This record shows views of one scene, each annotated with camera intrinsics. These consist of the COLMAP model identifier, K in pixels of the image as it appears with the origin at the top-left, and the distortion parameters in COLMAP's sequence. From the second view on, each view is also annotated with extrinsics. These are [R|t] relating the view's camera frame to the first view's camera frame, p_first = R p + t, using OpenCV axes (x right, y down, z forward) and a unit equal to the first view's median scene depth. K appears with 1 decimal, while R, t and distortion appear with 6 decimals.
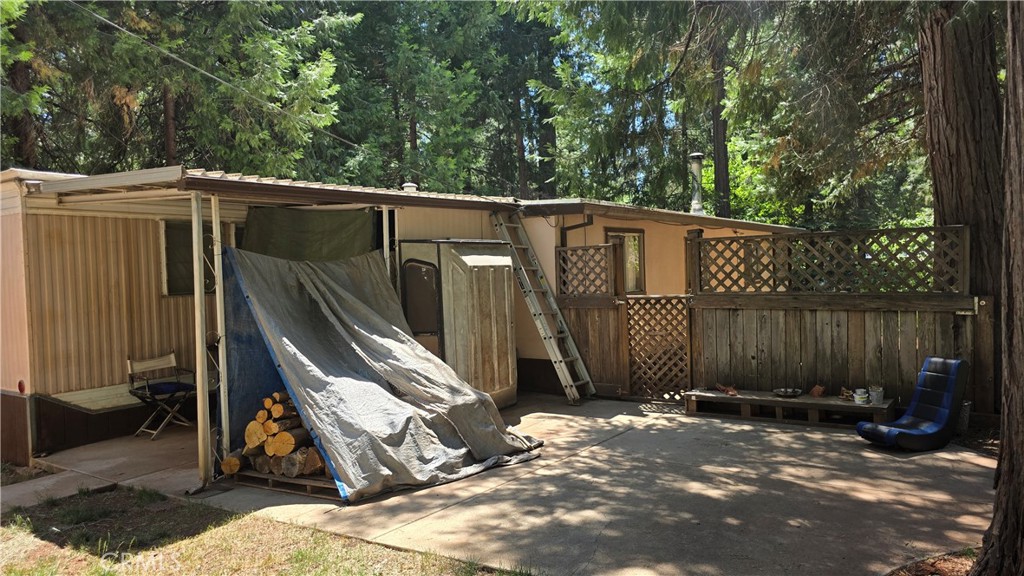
lens RADIAL K [[689.2, 0, 518.9], [0, 689.2, 292.6], [0, 0, 1]] dist [0.036891, -0.022522]
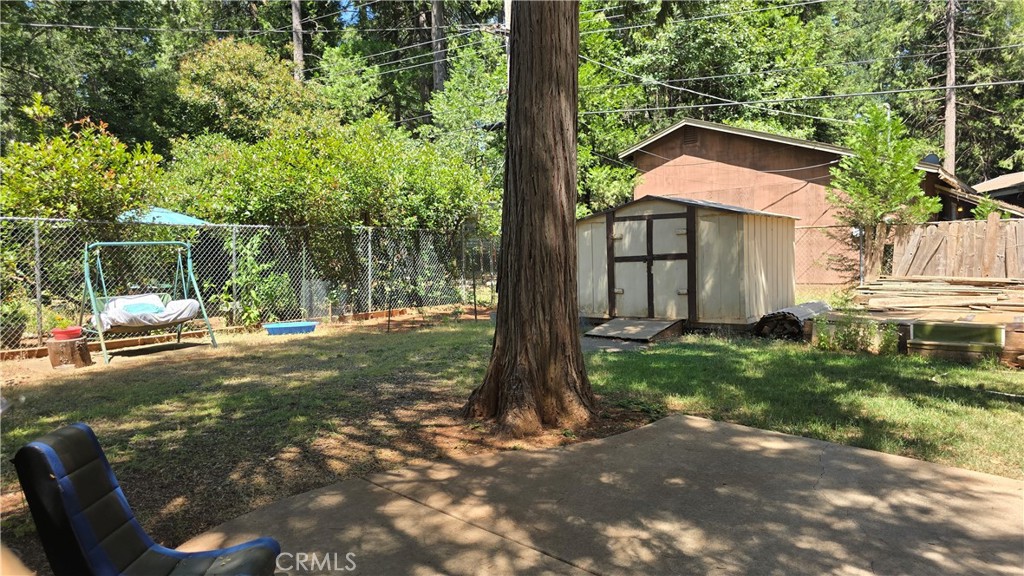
lens RADIAL K [[689.2, 0, 517.5], [0, 689.2, 288.0], [0, 0, 1]] dist [0.036891, -0.022522]
pose [[-0.985333, 0.047333, 0.163945, 0.316839], [0.057513, 0.996664, 0.057908, -0.005370], [-0.160657, 0.066487, -0.984768, 1.770311]]
